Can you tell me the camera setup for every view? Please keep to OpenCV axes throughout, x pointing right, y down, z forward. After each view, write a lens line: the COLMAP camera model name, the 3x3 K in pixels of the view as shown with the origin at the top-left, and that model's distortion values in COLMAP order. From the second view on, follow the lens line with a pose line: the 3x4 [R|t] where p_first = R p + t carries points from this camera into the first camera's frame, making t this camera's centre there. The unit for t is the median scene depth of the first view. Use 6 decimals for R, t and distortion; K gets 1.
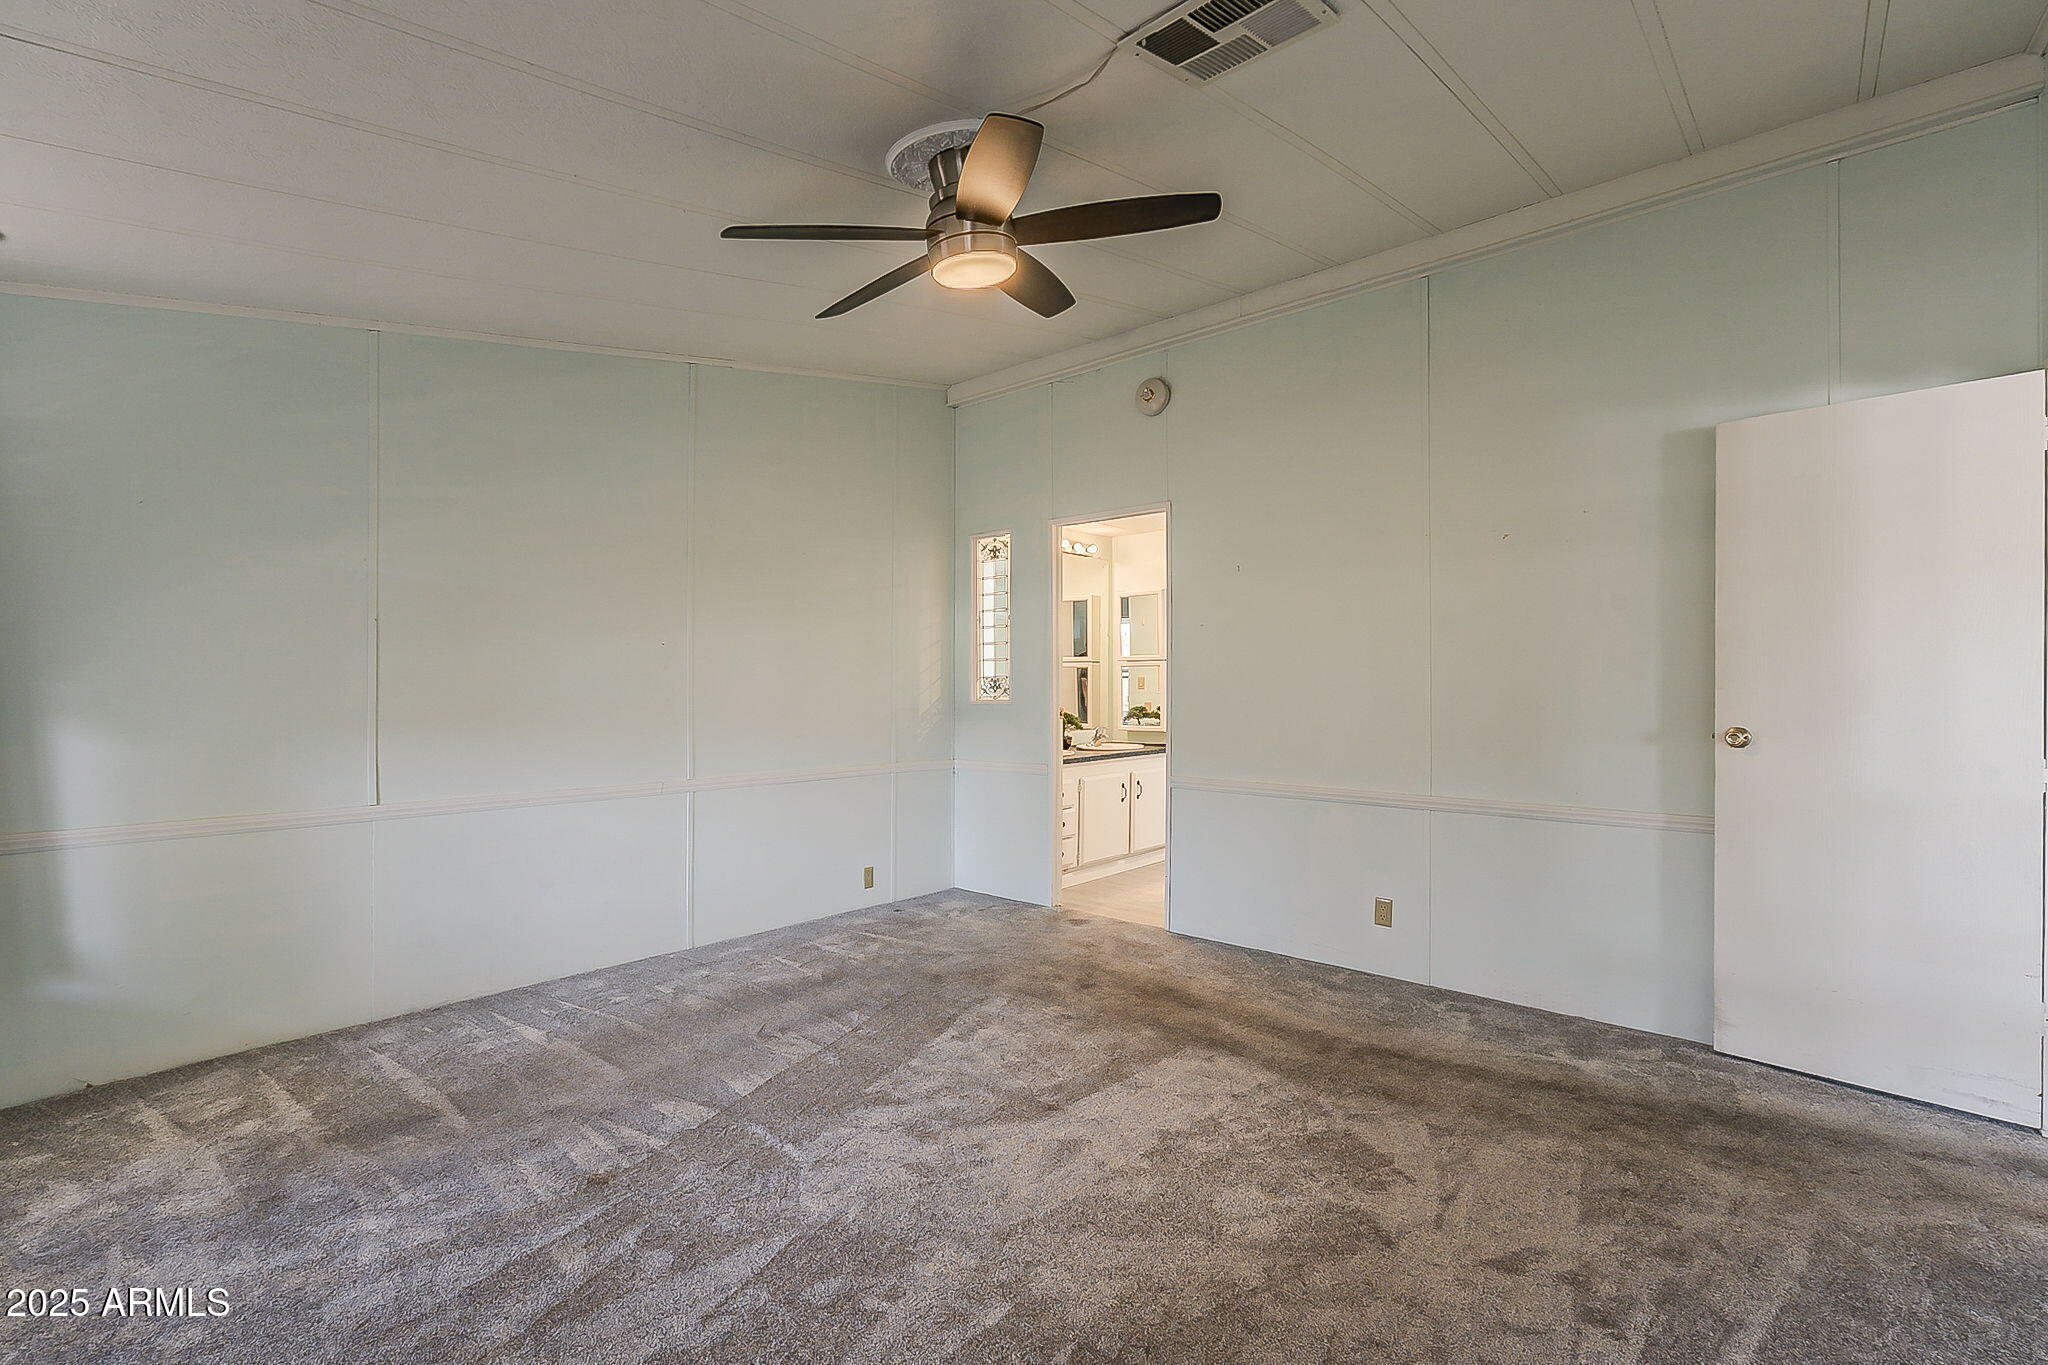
lens RADIAL K [[899.1, 0, 1024.0], [0, 899.1, 682.5], [0, 0, 1]] dist [-0.002196, -0.000439]
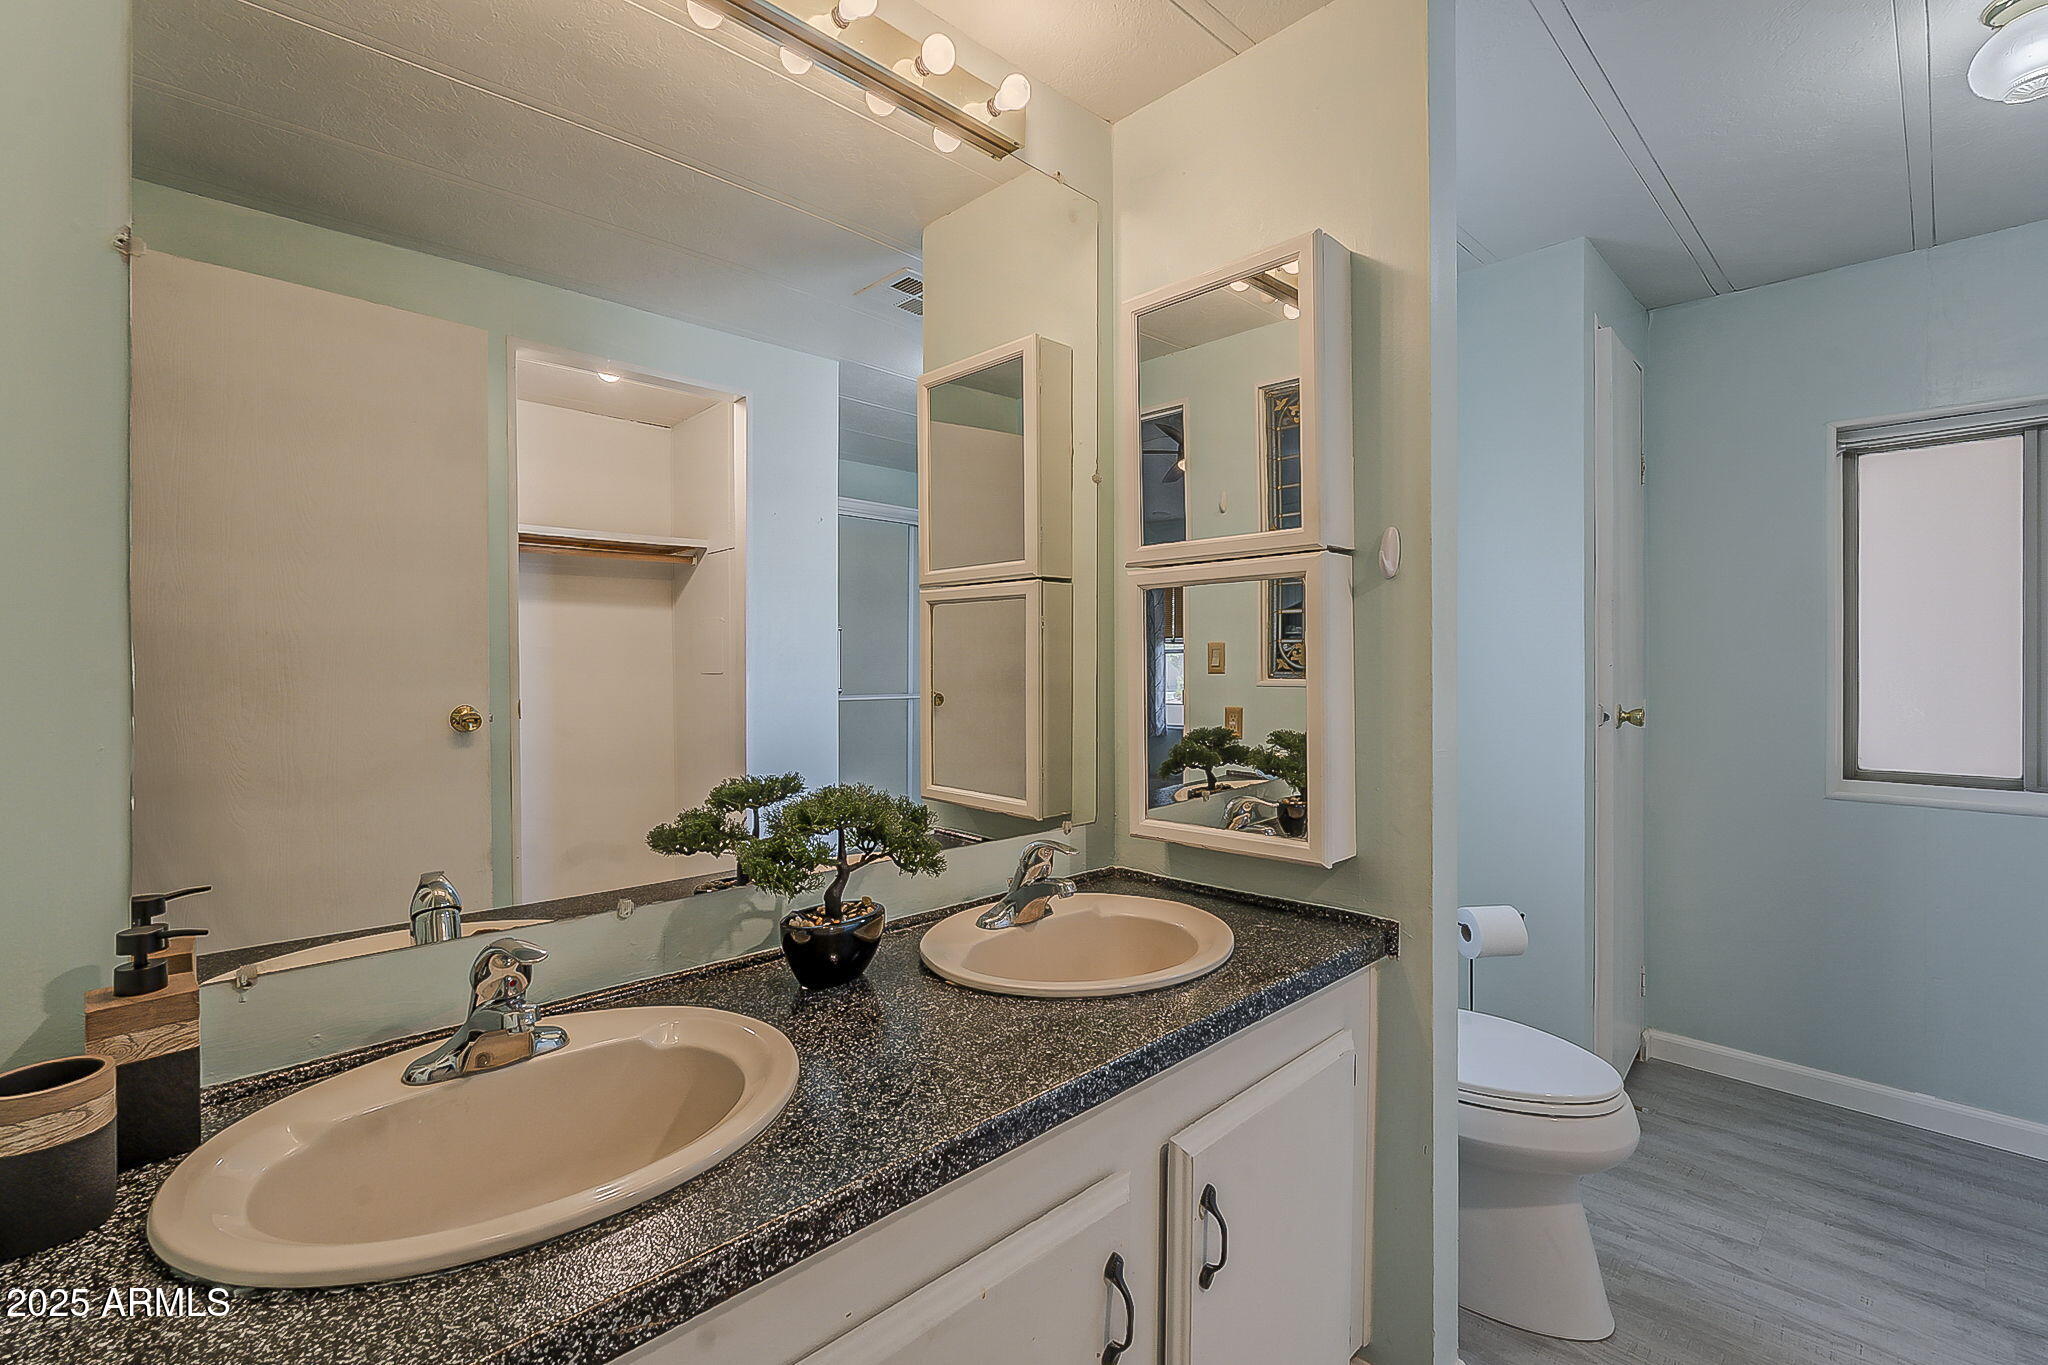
lens RADIAL K [[906.9, 0, 1014.3], [0, 906.9, 677.0], [0, 0, 1]] dist [-0.002155, -0.000034]
pose [[0.996156, -0.009314, -0.087095, 0.150326], [0.009824, 0.999937, 0.005432, 0.008475], [0.087039, -0.006267, 0.996185, 1.163224]]
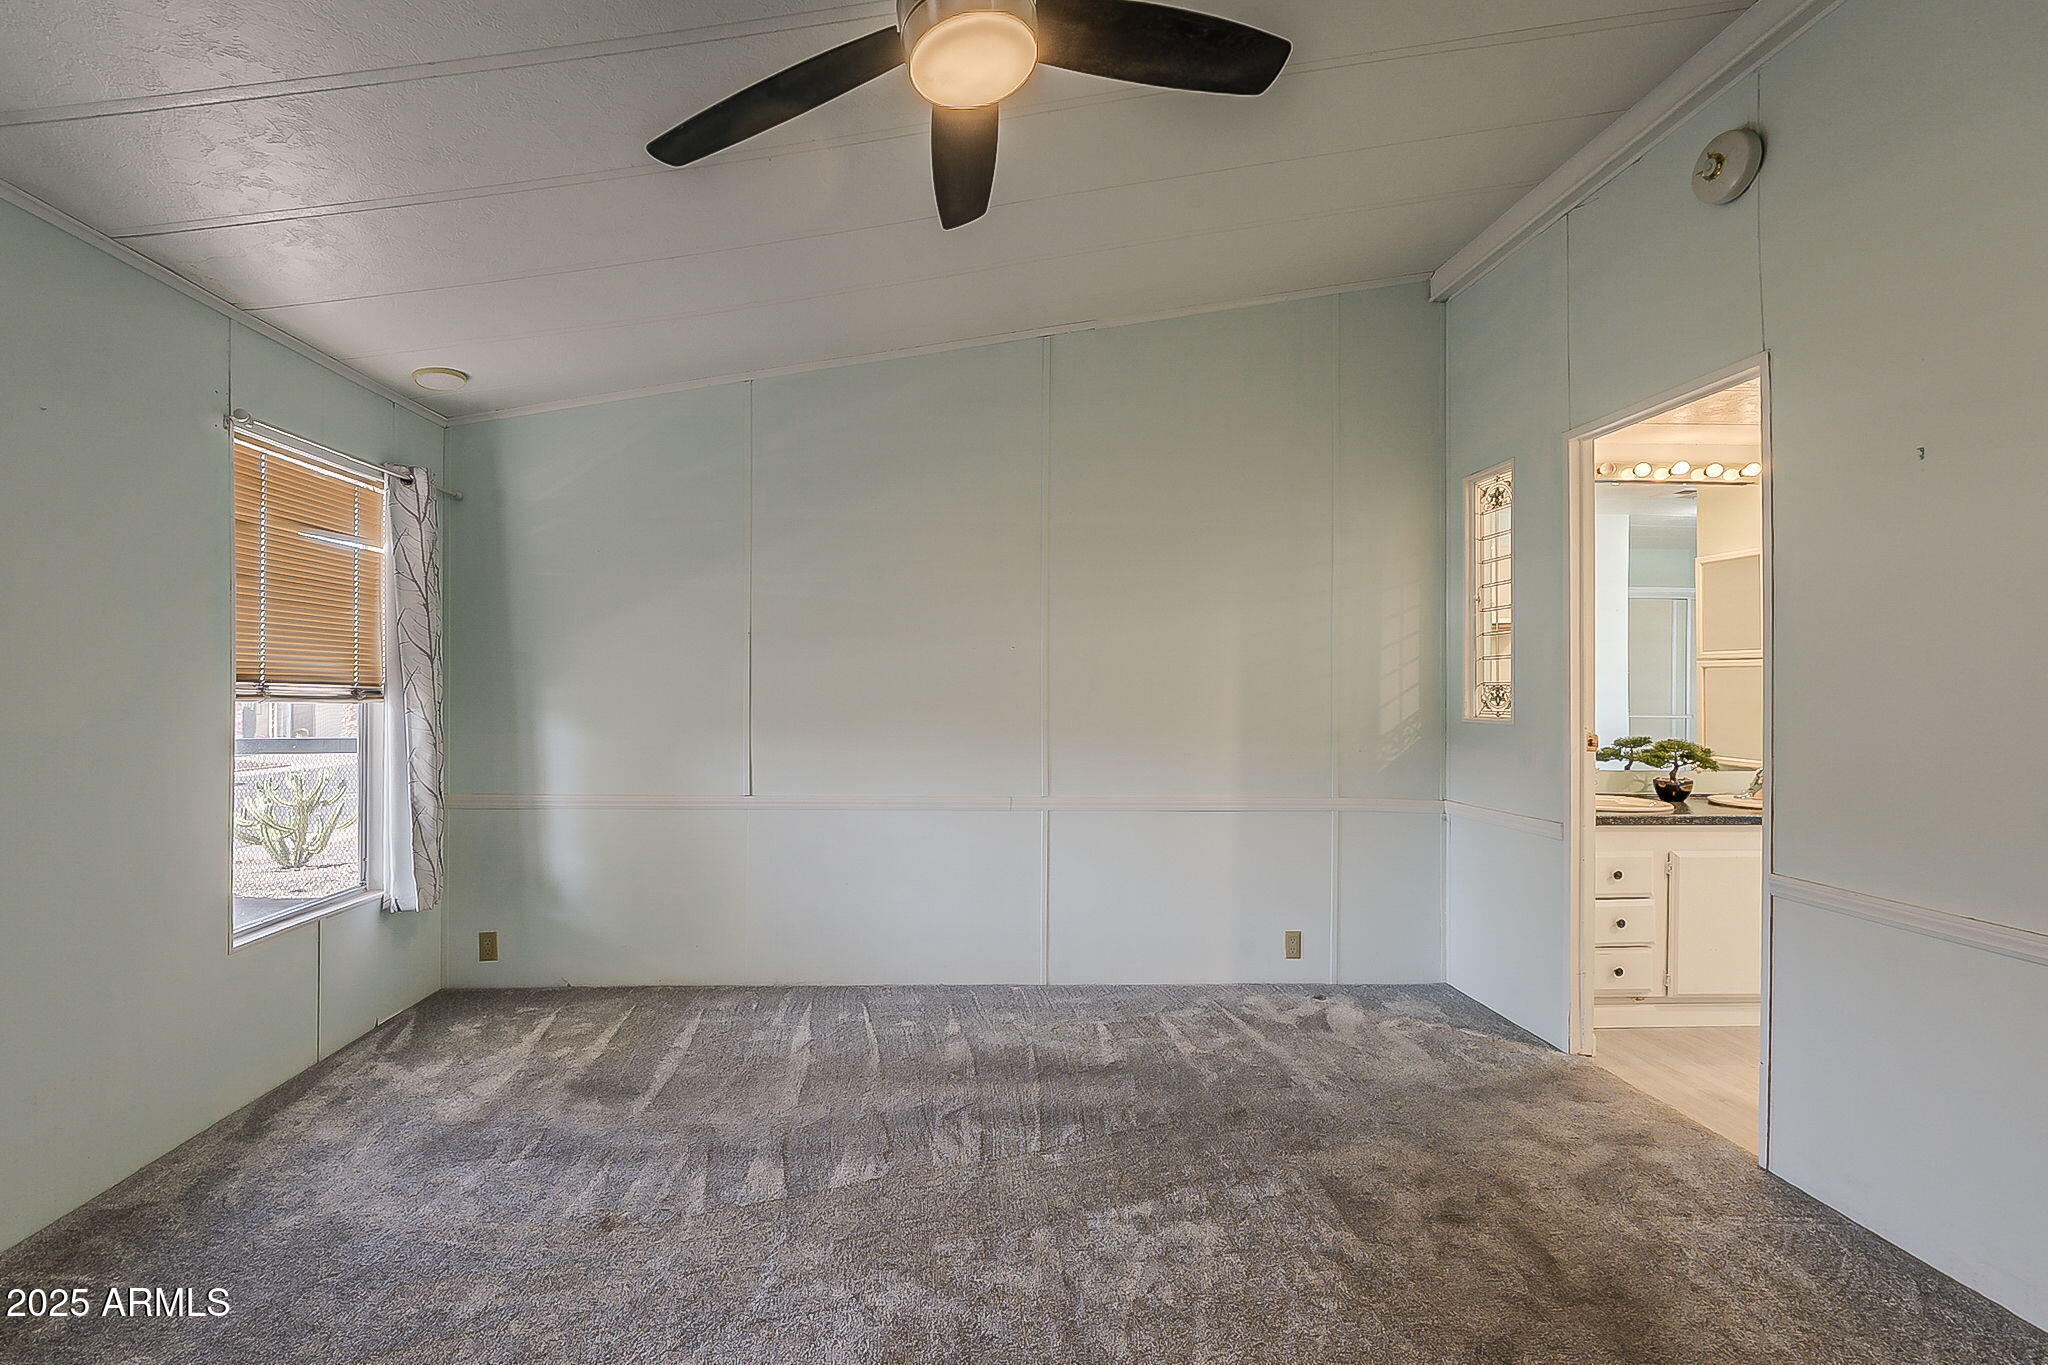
lens RADIAL K [[906.9, 0, 1014.3], [0, 906.9, 677.0], [0, 0, 1]] dist [-0.002155, -0.000034]
pose [[0.689692, -0.004245, -0.724091, 0.266471], [-0.004230, 0.999942, -0.009891, -0.003181], [0.724091, 0.009885, 0.689634, 0.348426]]
